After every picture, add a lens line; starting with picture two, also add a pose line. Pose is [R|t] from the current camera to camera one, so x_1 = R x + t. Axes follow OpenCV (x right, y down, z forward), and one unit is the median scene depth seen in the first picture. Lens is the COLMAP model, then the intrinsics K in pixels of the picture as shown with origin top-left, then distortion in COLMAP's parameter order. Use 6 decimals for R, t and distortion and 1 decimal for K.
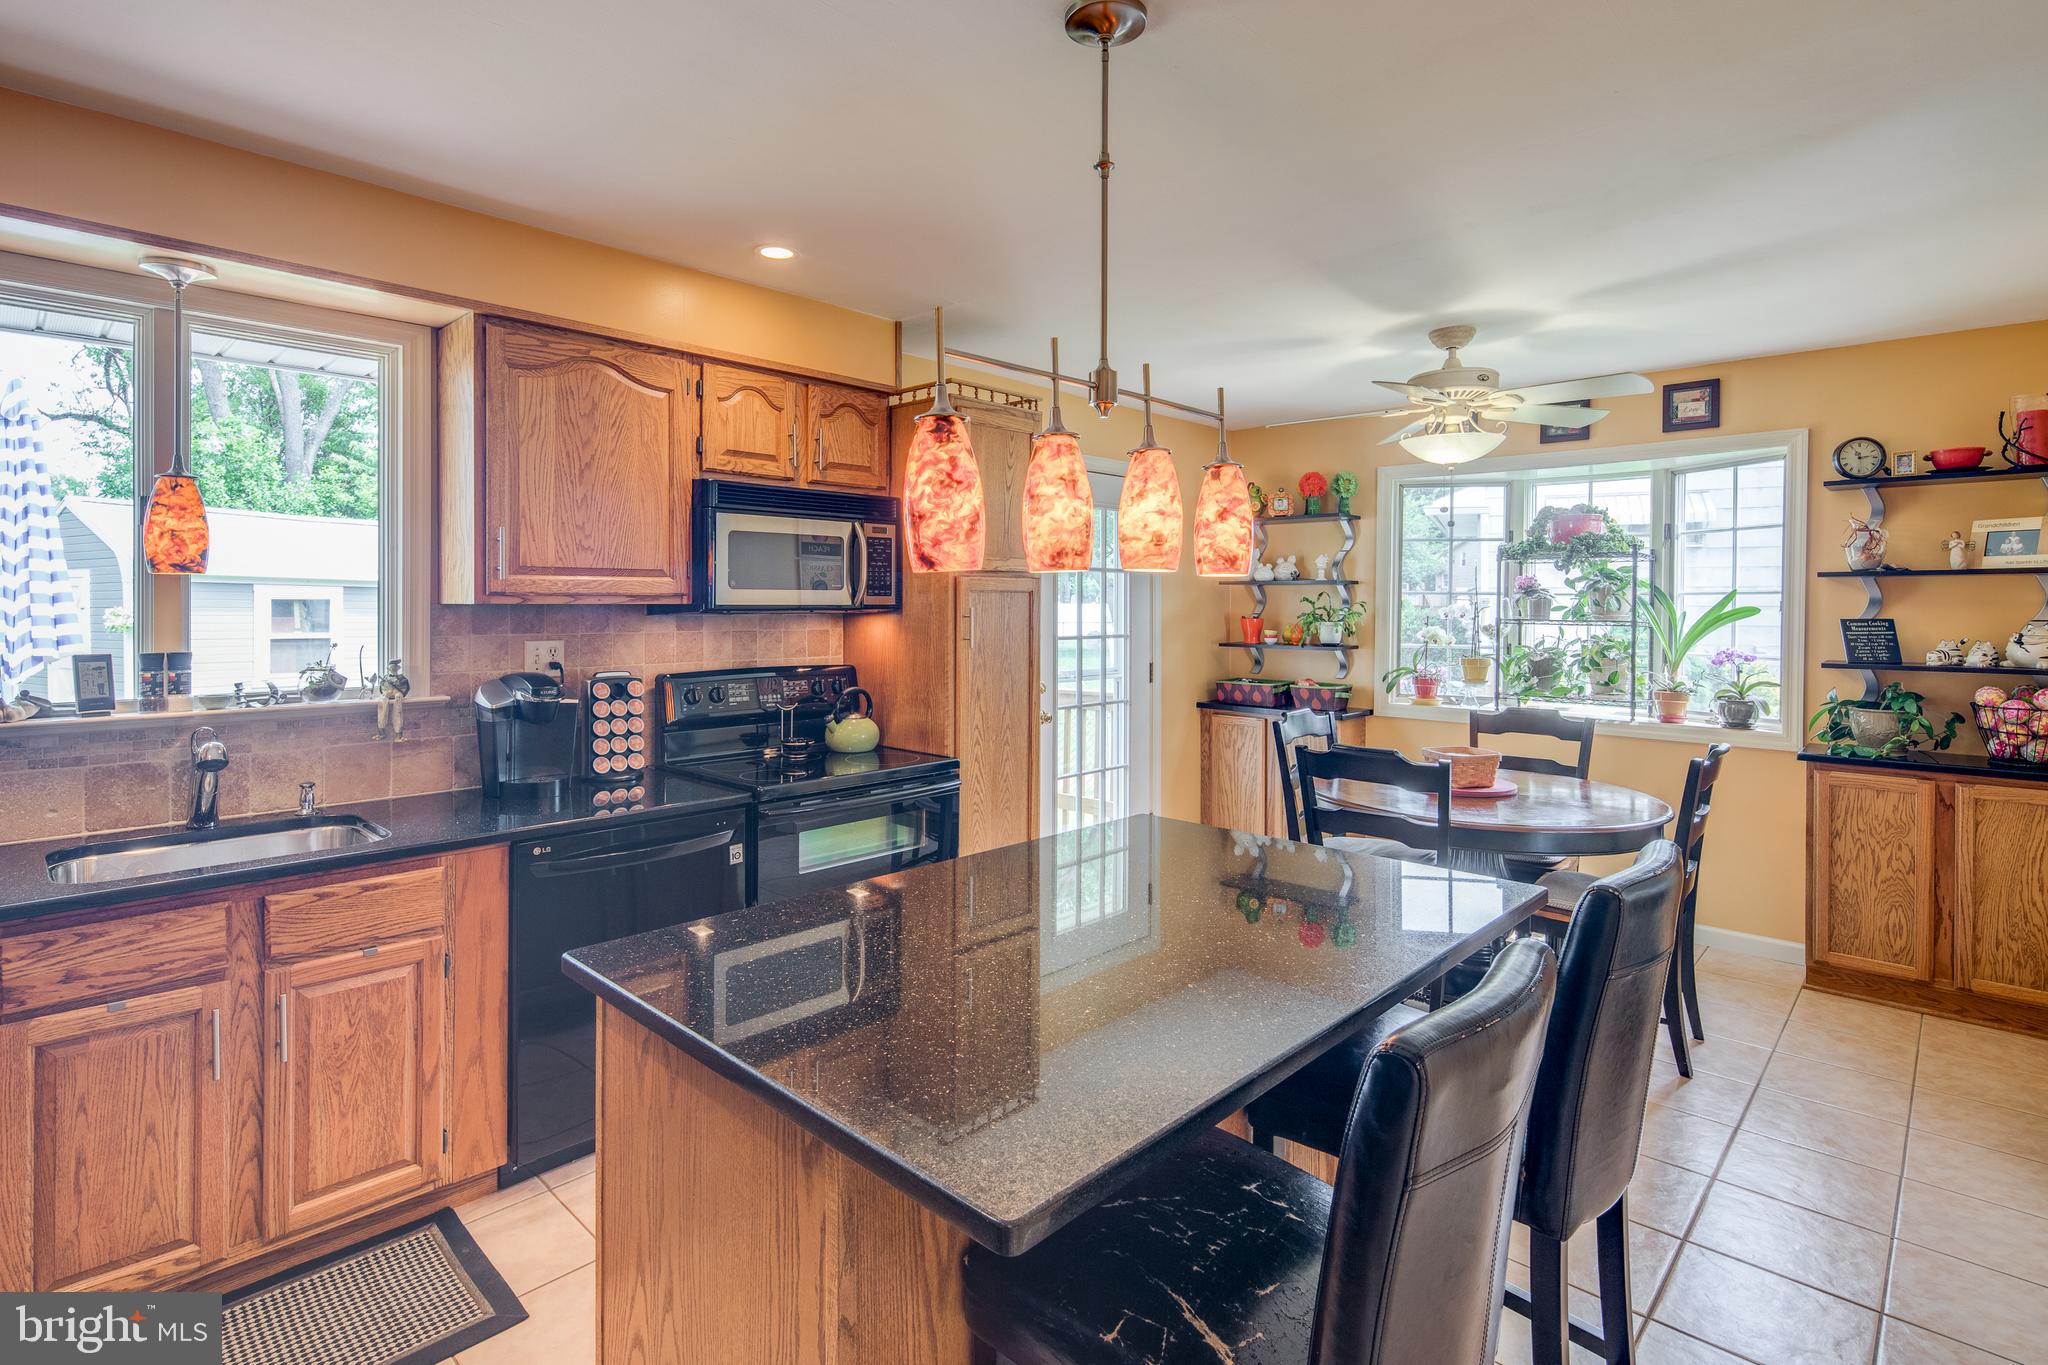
lens RADIAL K [[995.8, 0, 1023.4], [0, 995.8, 609.8], [0, 0, 1]] dist [0.000446, -0.000717]
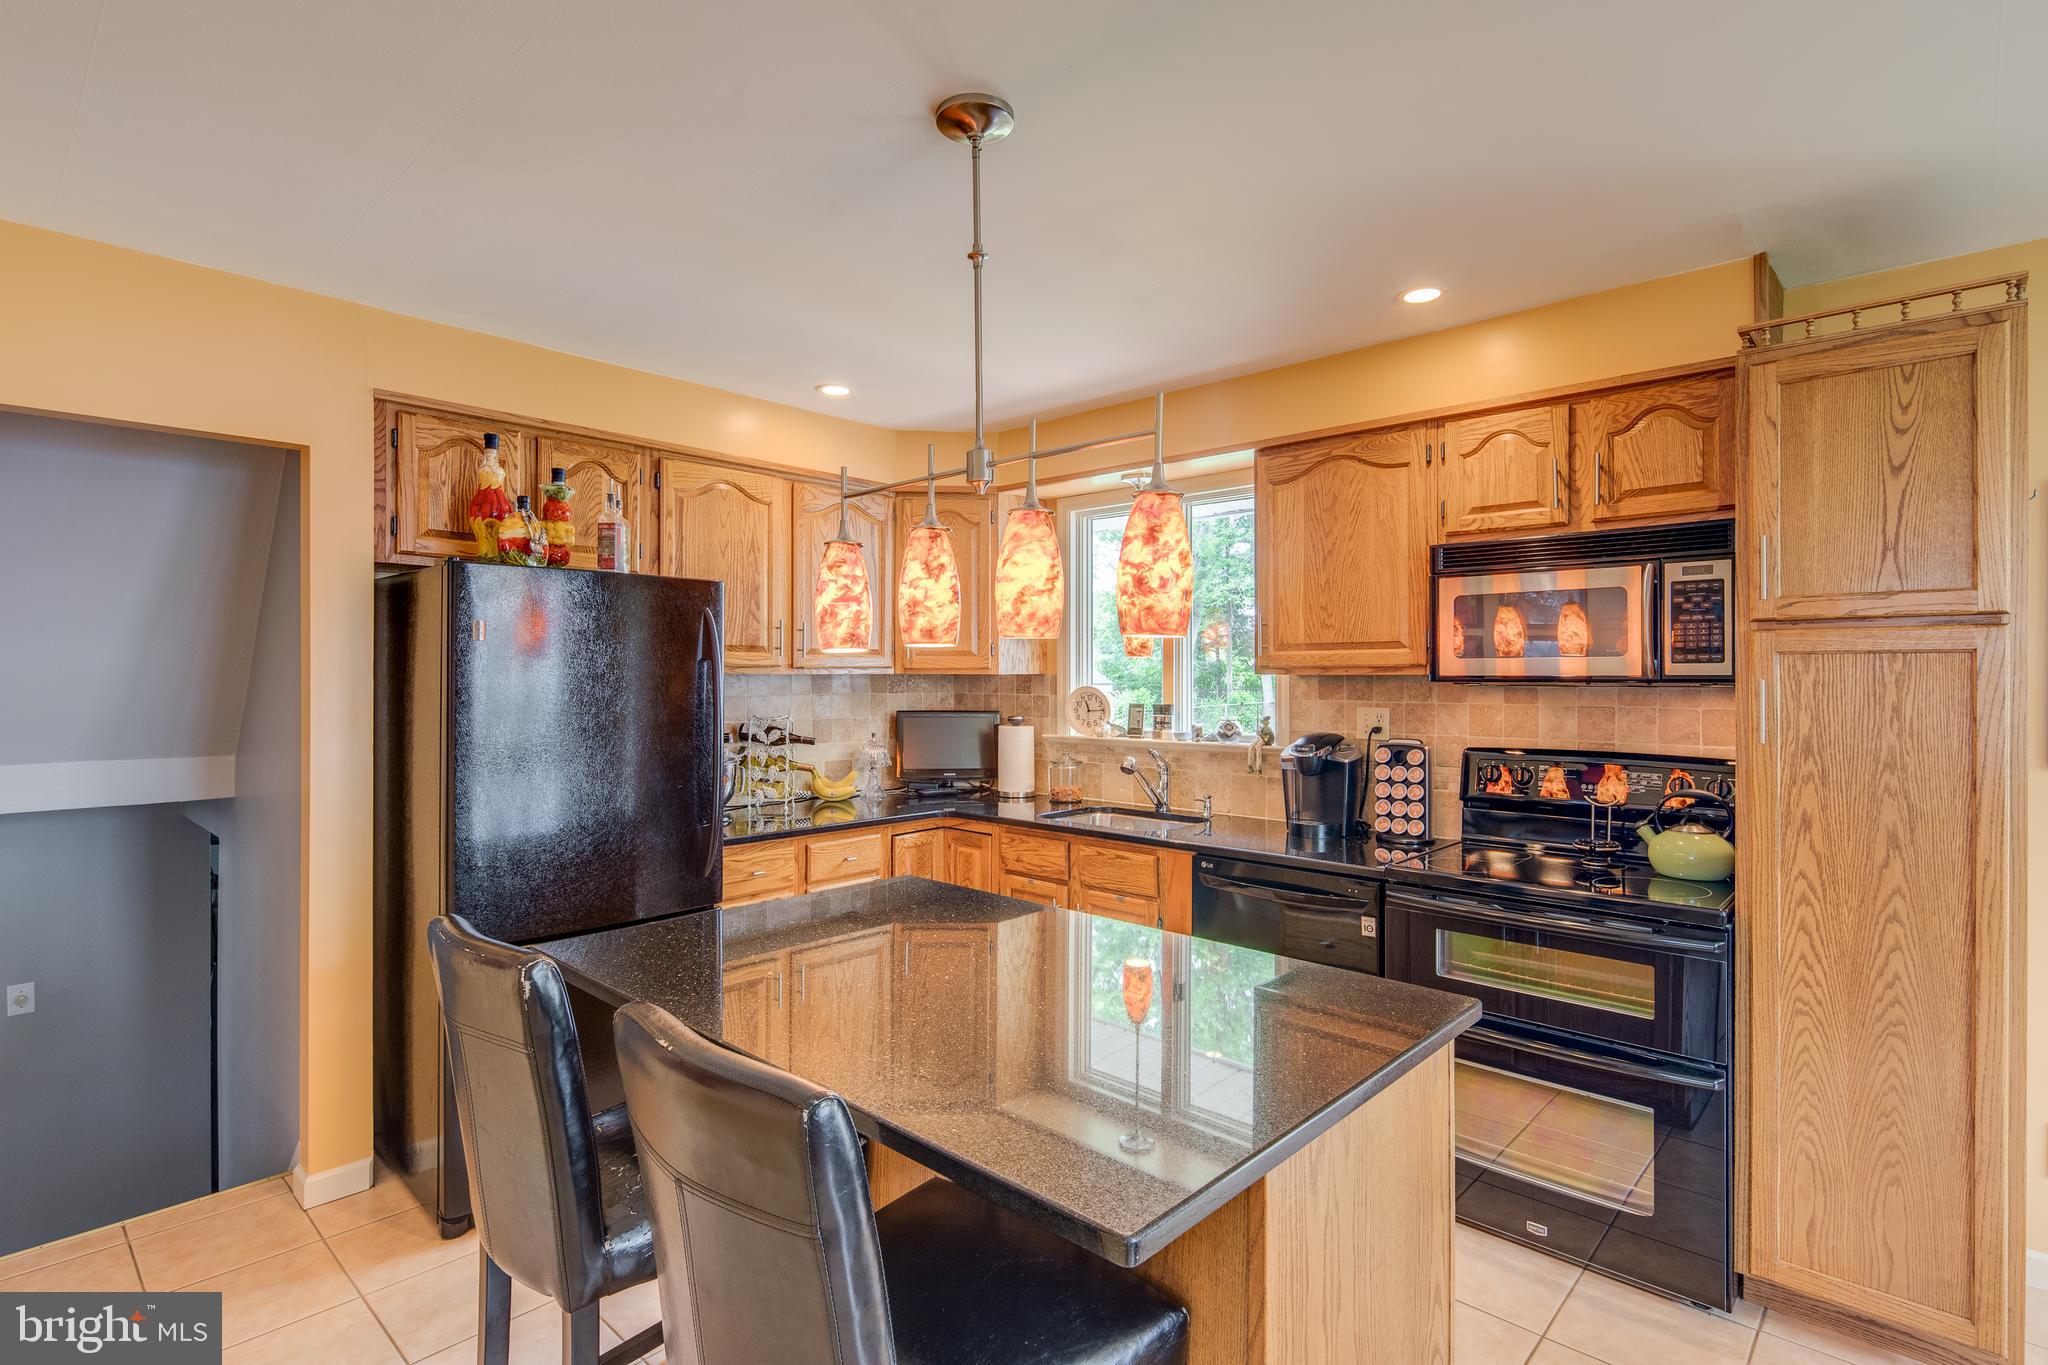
lens RADIAL K [[992.4, 0, 1017.6], [0, 992.4, 674.4], [0, 0, 1]] dist [-0.000824, -0.000676]
pose [[0.010337, -0.001701, -0.999945, 0.520813], [-0.005103, 0.999985, -0.001753, -0.001845], [0.999934, 0.005121, 0.010328, 0.478020]]
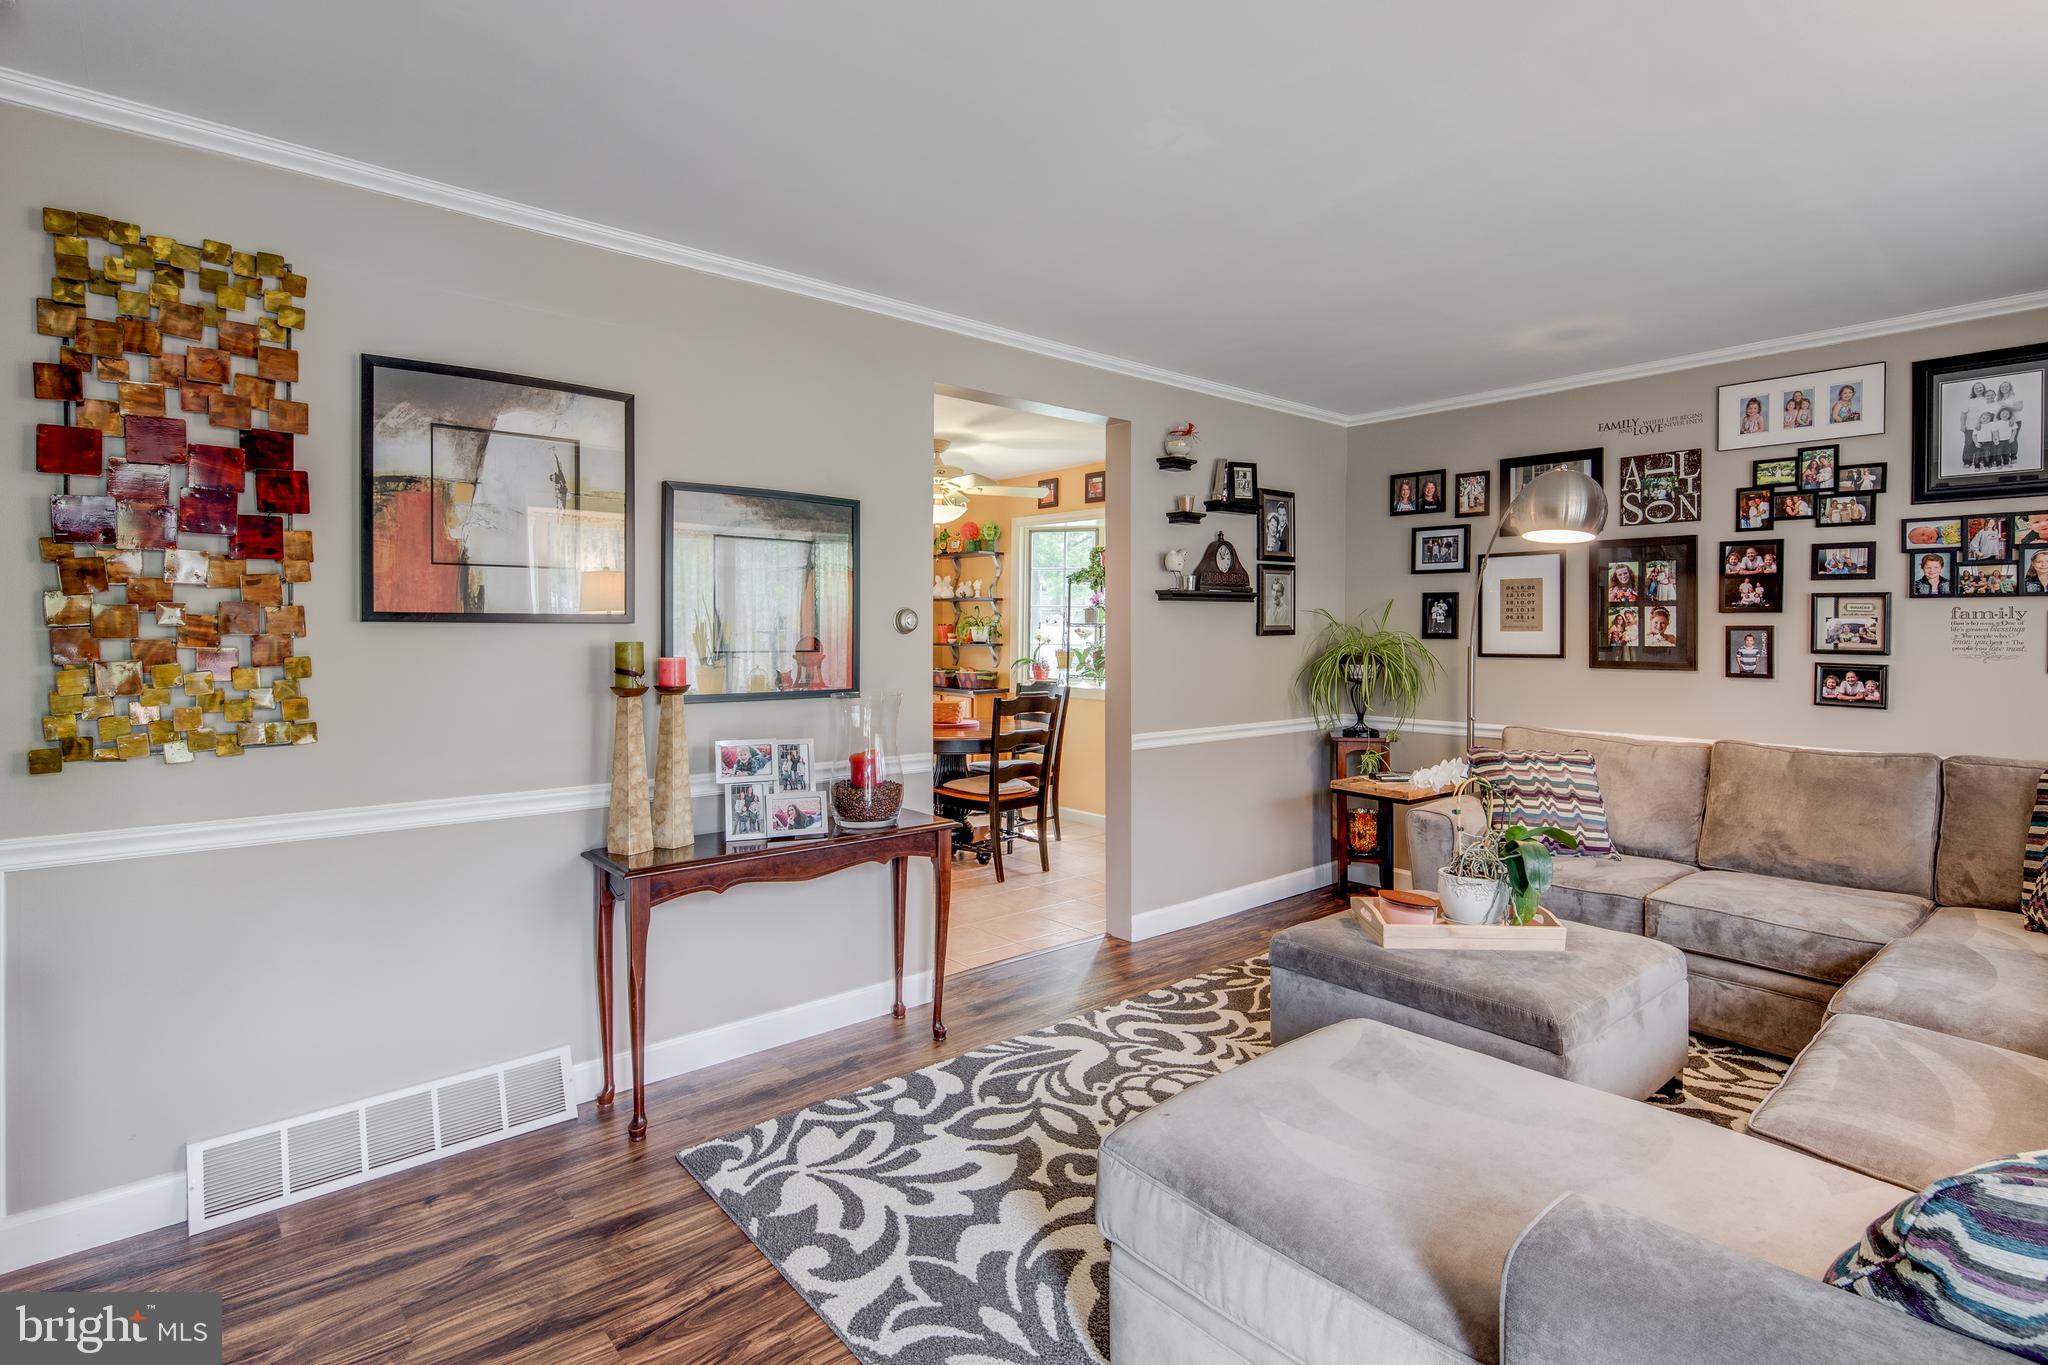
lens RADIAL K [[995.8, 0, 1023.4], [0, 995.8, 609.8], [0, 0, 1]] dist [0.000446, -0.000717]
pose [[0.994750, -0.004239, -0.102248, 0.734159], [0.001859, 0.999725, -0.023358, 0.029758], [0.102319, 0.023045, 0.994485, -0.592778]]
